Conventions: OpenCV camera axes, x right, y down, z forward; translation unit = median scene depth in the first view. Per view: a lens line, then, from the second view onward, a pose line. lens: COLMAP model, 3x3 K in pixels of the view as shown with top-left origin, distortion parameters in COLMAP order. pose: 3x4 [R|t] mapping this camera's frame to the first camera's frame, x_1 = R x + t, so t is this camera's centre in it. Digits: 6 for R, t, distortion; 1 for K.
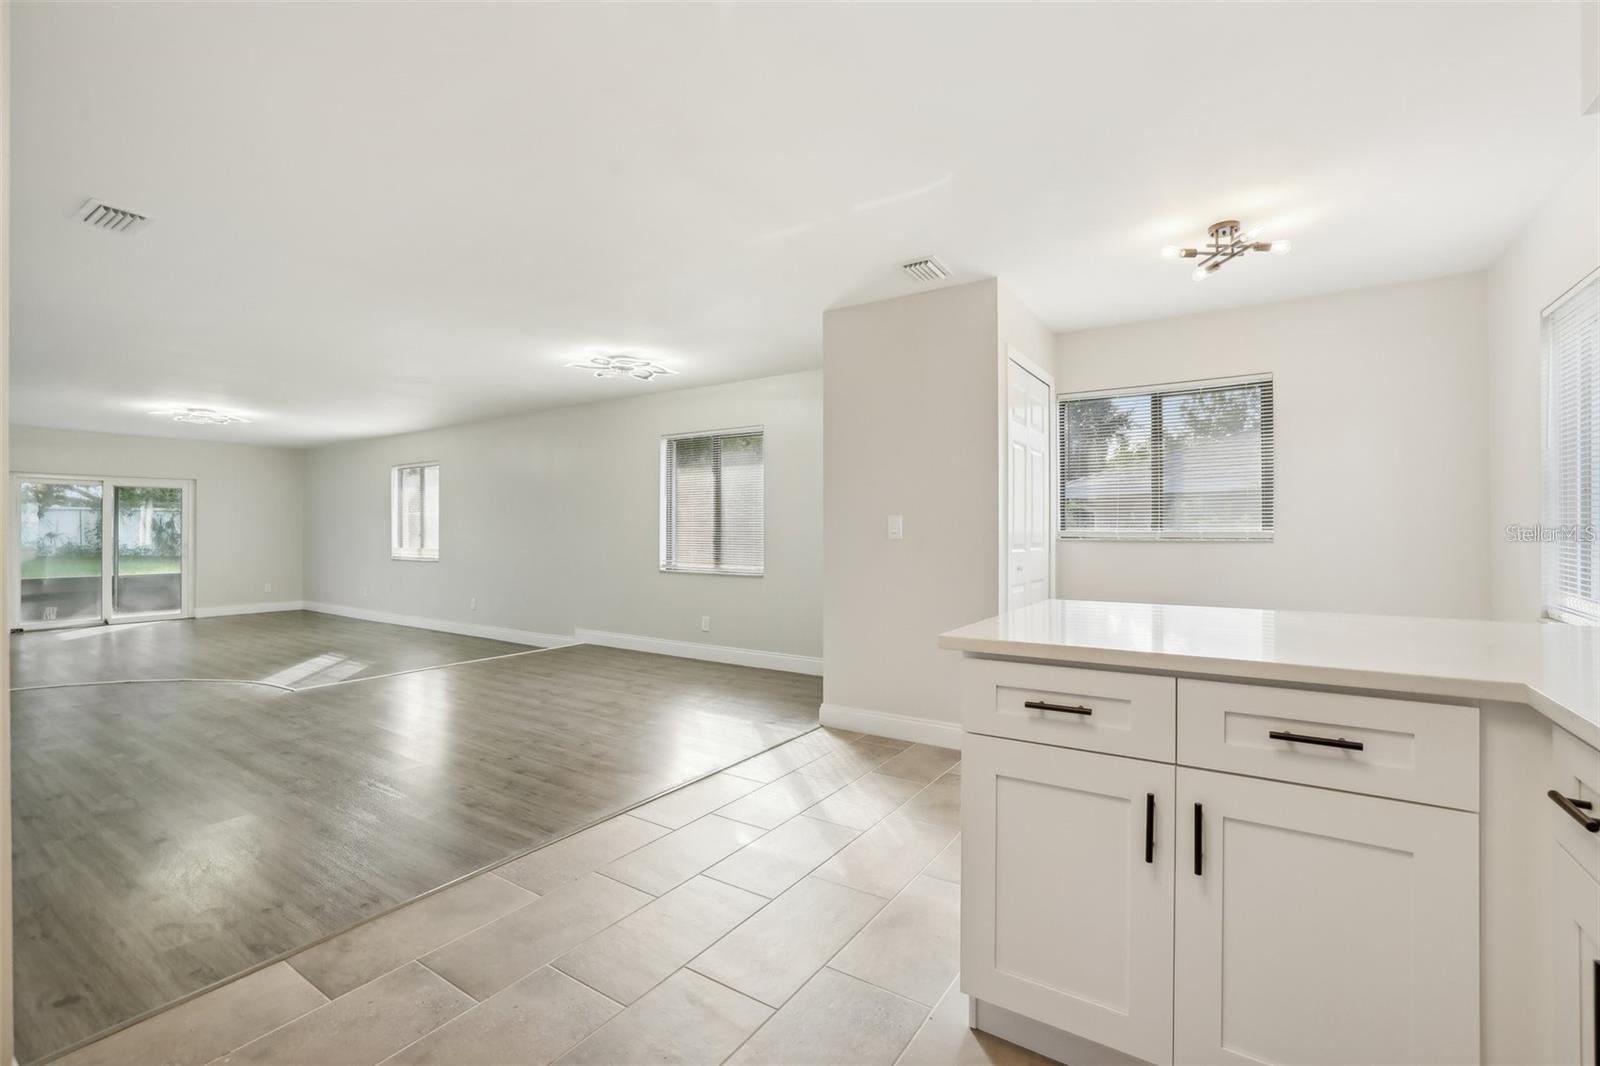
lens RADIAL K [[720.7, 0, 800.0], [0, 720.7, 533.0], [0, 0, 1]] dist [0.050280, 0.000073]
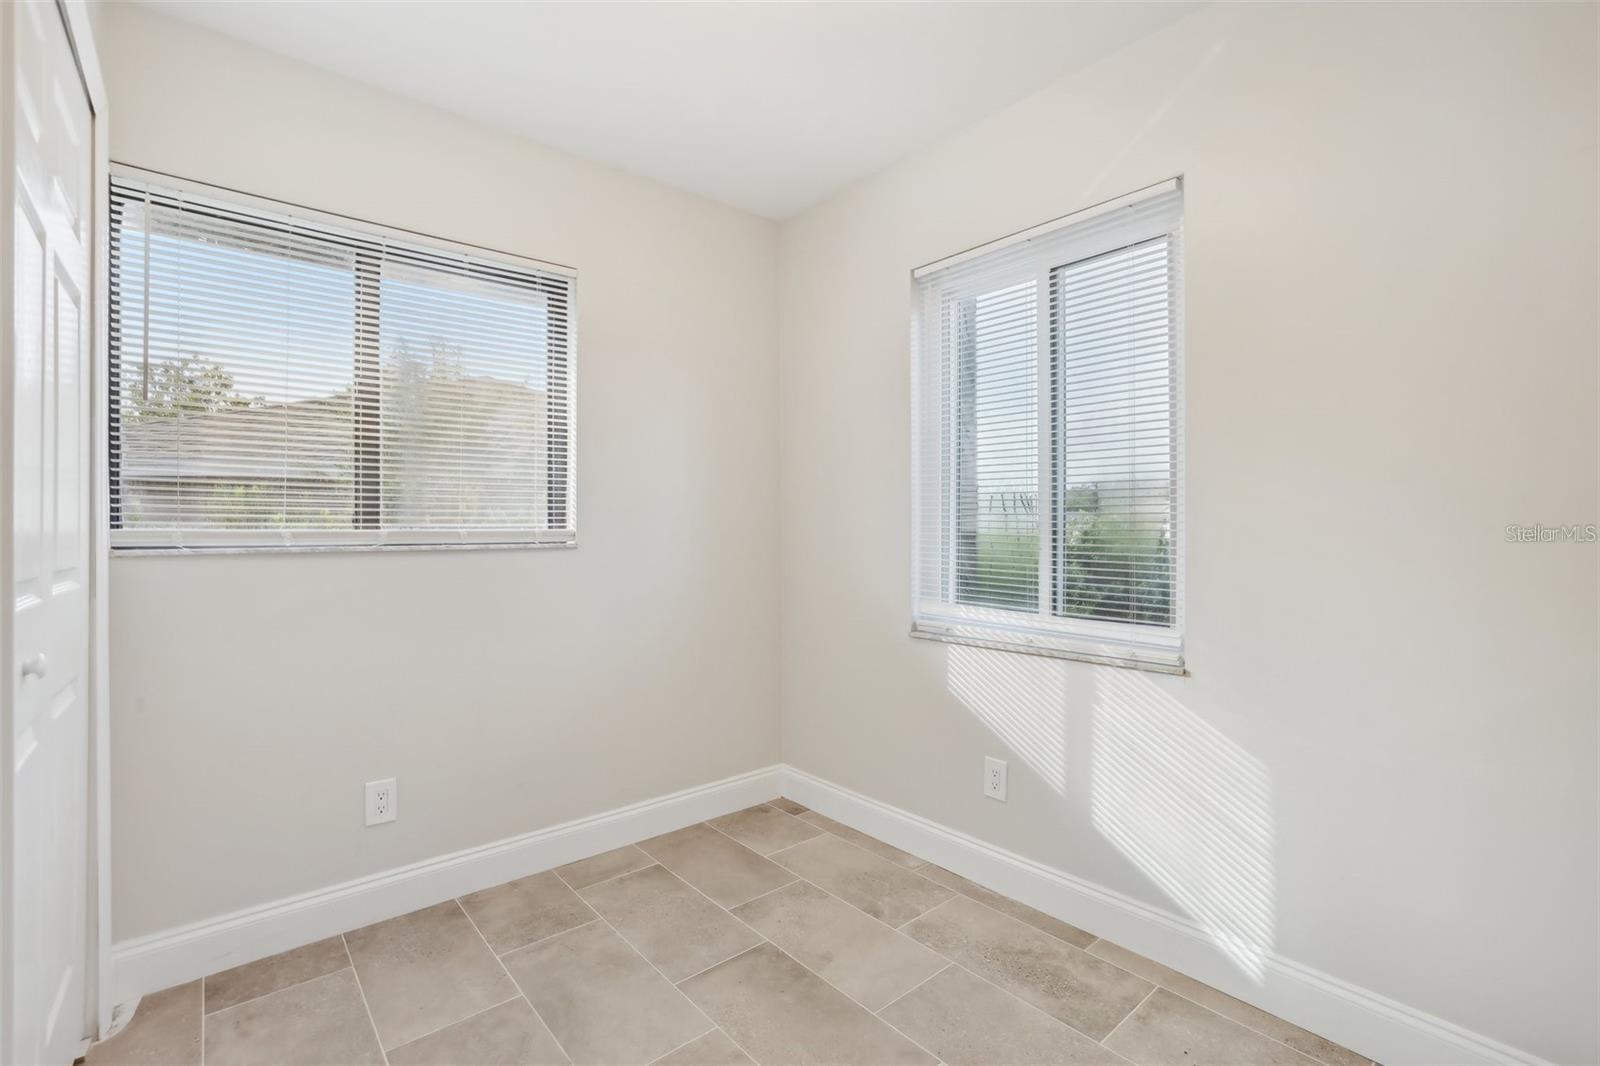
lens RADIAL K [[710.2, 0, 800.5], [0, 710.2, 526.7], [0, 0, 1]] dist [-0.046513, 0.017937]
pose [[0.290395, 0.006496, 0.956885, 0.128266], [0.002931, 0.999966, -0.007678, -0.001157], [-0.956902, 0.005035, 0.290366, 0.589088]]
